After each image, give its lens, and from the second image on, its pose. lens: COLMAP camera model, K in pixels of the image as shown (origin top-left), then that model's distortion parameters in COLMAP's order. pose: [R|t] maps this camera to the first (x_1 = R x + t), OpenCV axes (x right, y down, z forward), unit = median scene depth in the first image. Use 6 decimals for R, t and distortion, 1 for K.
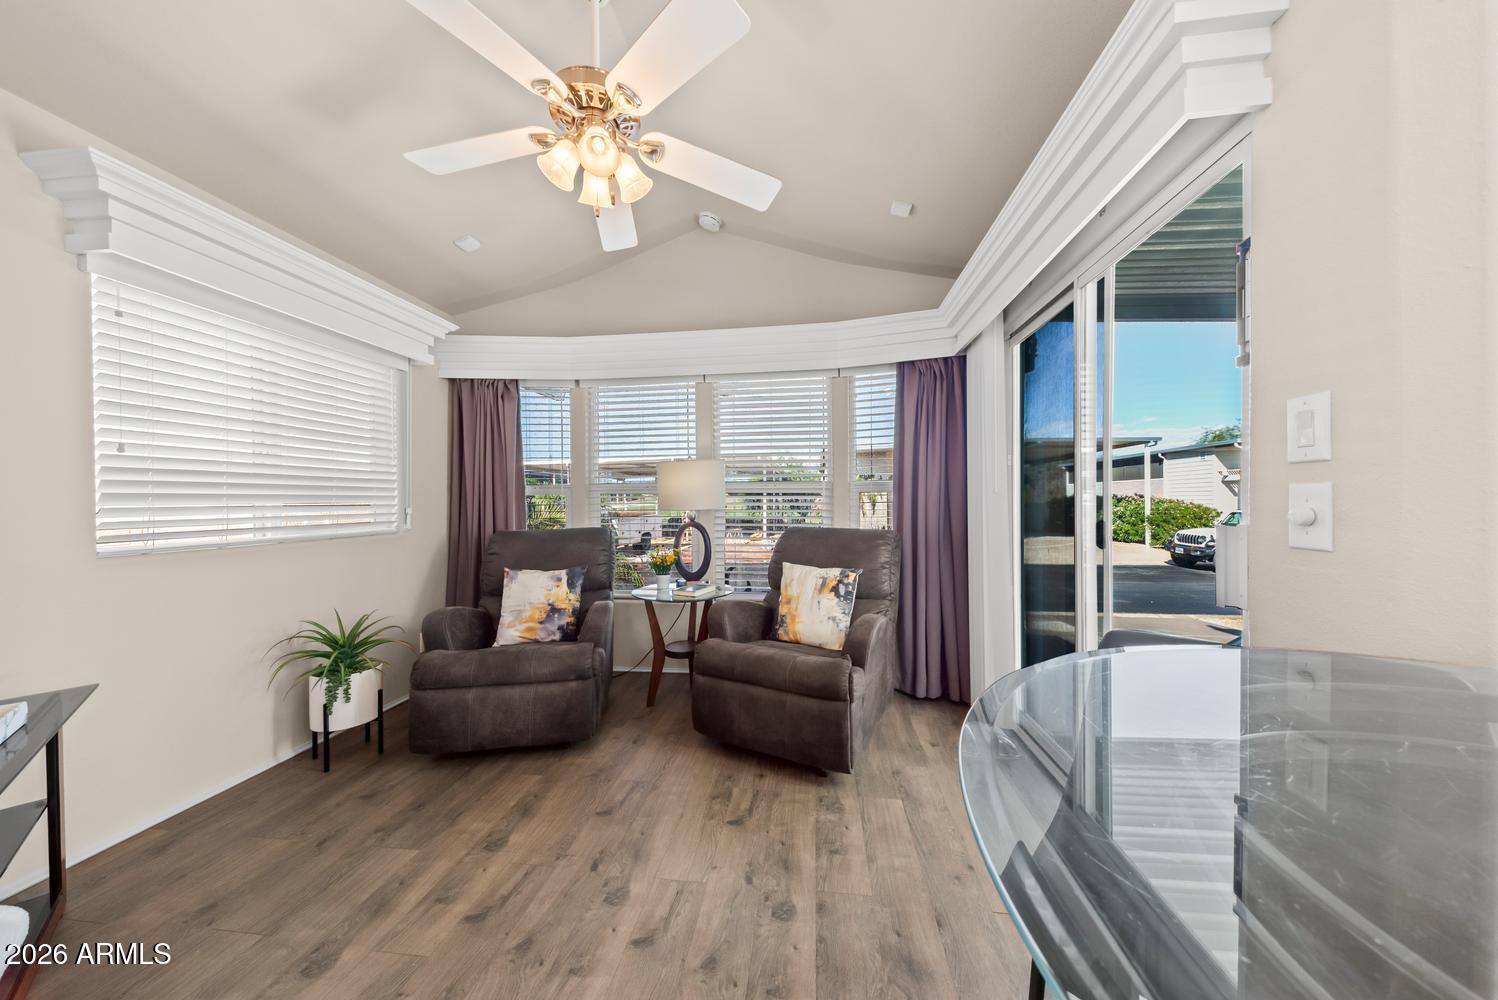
lens RADIAL K [[491.0, 0, 751.8], [0, 491.0, 500.8], [0, 0, 1]] dist [0.024710, -0.006510]
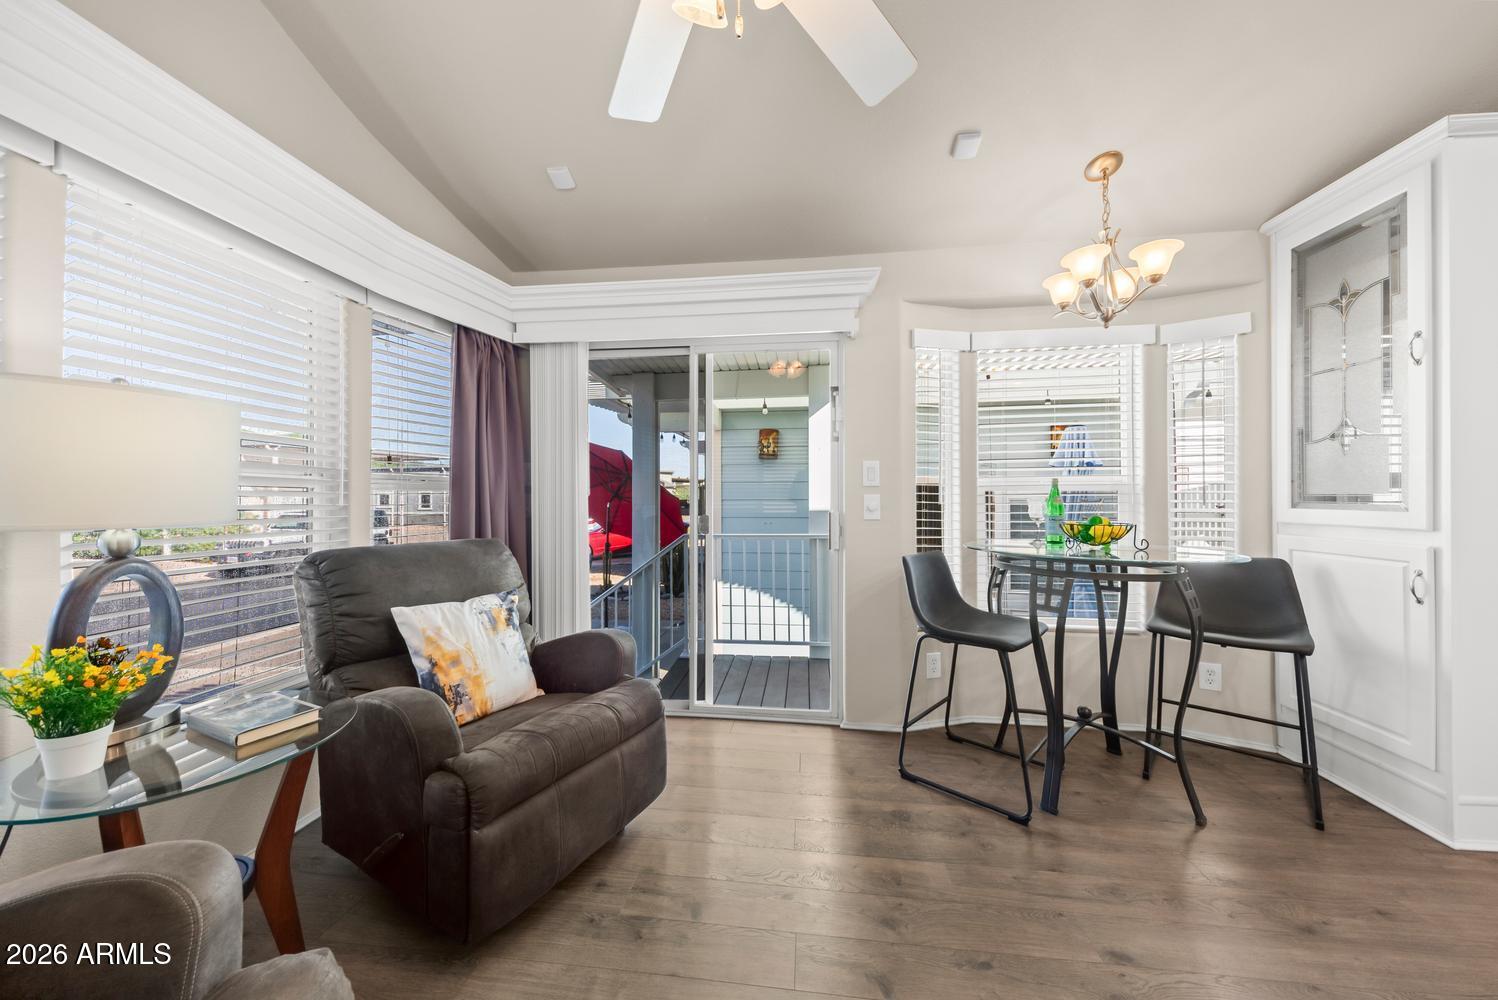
lens RADIAL K [[503.3, 0, 748.3], [0, 503.3, 494.8], [0, 0, 1]] dist [0.000563, 0.000046]
pose [[-0.003655, 0.016183, 0.999862, -0.580205], [0.001007, 0.999869, -0.016179, 0.002963], [-0.999993, 0.000948, -0.003671, 0.635731]]
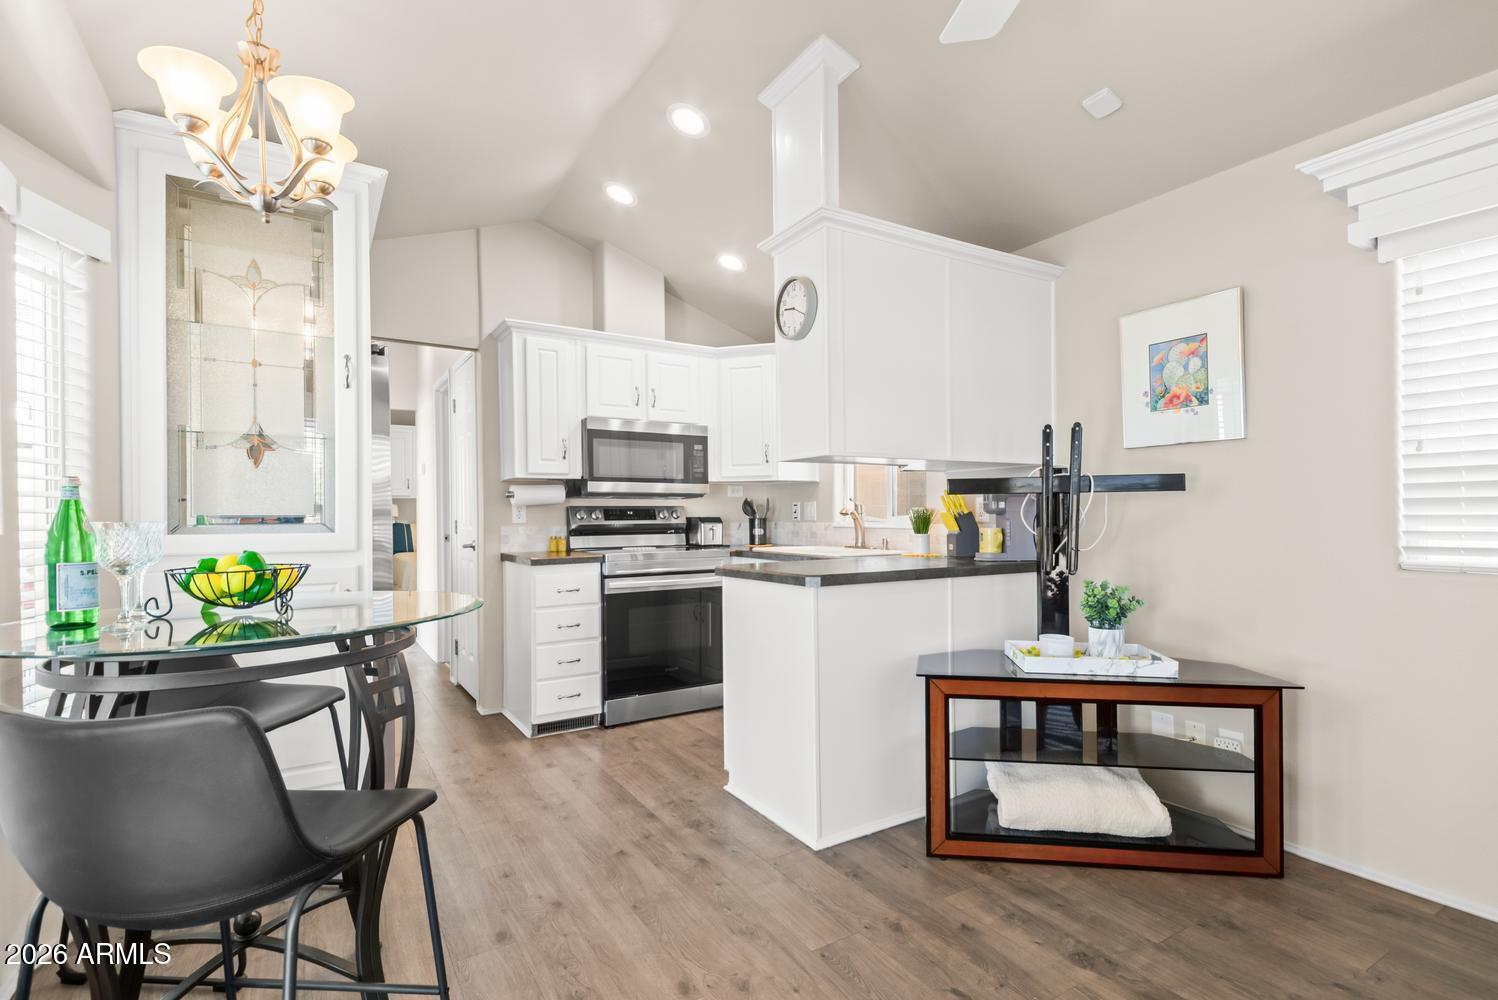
lens RADIAL K [[712.0, 0, 746.8], [0, 712.0, 516.1], [0, 0, 1]] dist [0.040342, -0.025942]
pose [[-0.784238, 0.017380, -0.620216, 0.290953], [0.013786, 0.999849, 0.010587, -0.009123], [0.620307, -0.000248, -0.784359, 0.847743]]
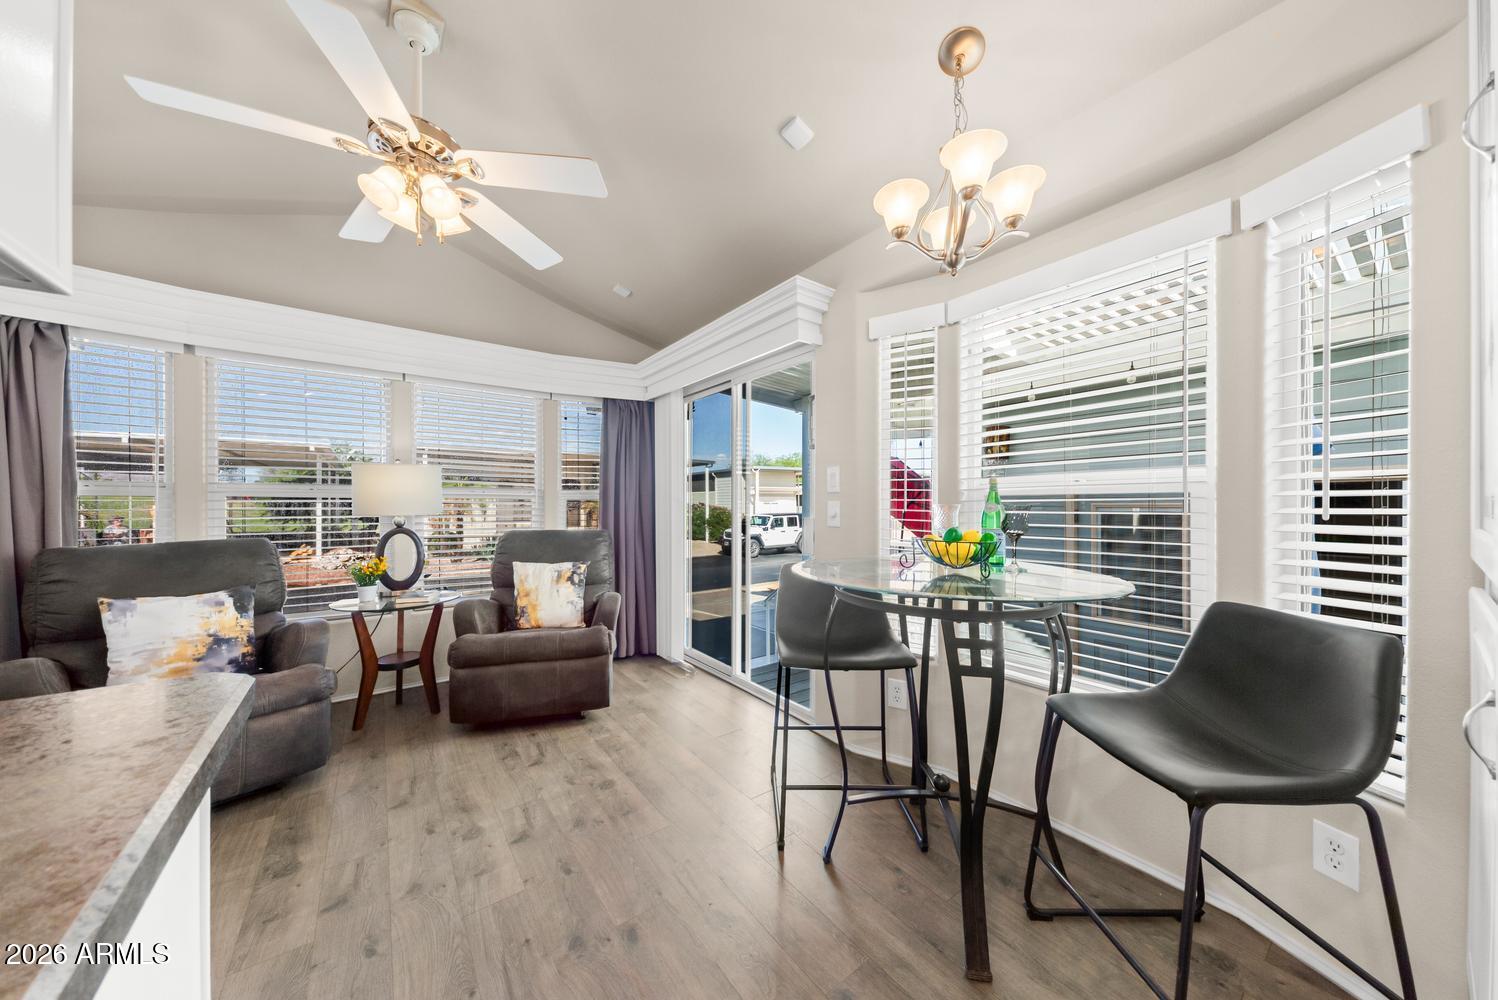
lens RADIAL K [[491.0, 0, 751.8], [0, 491.0, 500.8], [0, 0, 1]] dist [0.024710, -0.006510]
pose [[0.714269, 0.013948, 0.699733, -0.365186], [-0.004686, 0.999874, -0.015147, 0.001532], [-0.699856, 0.007539, 0.714244, -0.194328]]
